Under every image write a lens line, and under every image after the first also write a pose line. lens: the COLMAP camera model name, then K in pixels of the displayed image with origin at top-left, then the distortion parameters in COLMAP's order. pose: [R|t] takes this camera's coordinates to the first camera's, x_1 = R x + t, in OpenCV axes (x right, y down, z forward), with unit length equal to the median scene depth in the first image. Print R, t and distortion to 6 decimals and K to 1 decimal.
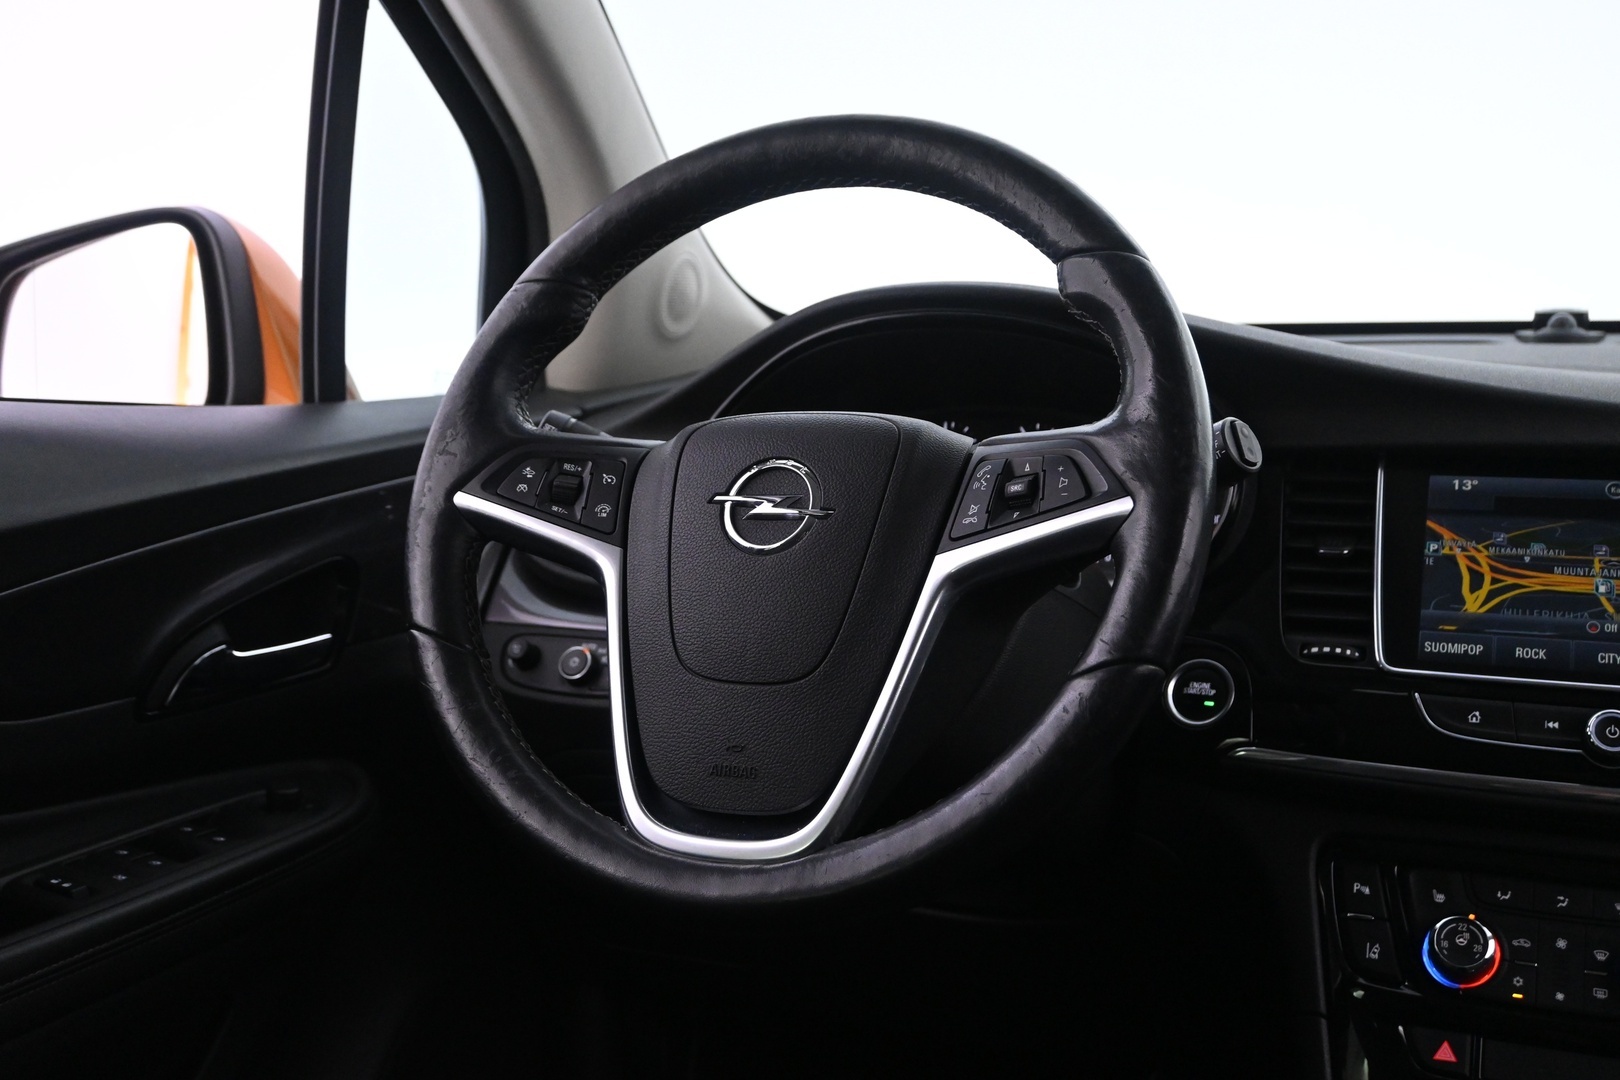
lens RADIAL K [[1632.3, 0, 810.0], [0, 1632.3, 540.0], [0, 0, 1]] dist [0.001818, -0.005097]
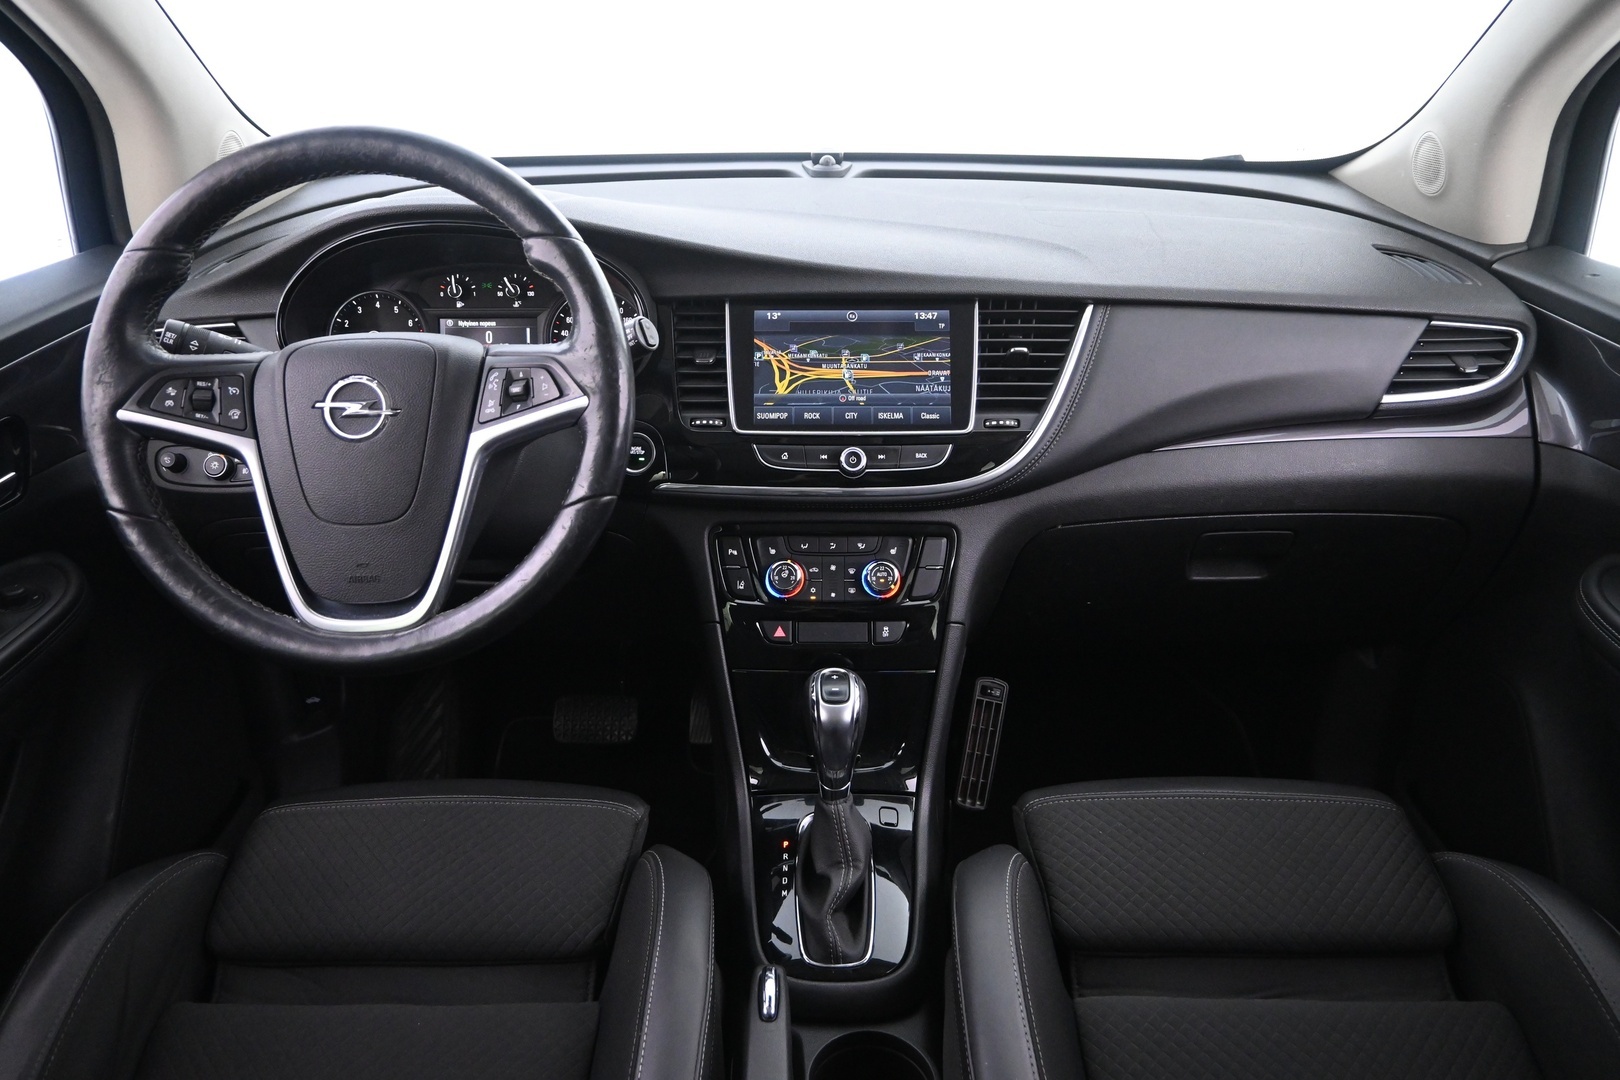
lens RADIAL K [[1102.4, 0, 810.0], [0, 1102.4, 540.0], [0, 0, 1]] dist [-0.005429, -0.000116]
pose [[0.921164, -0.166030, 0.351982, -0.014854], [0.046423, 0.944851, 0.324193, -0.203509], [-0.386396, -0.282295, 0.878070, -0.116779]]
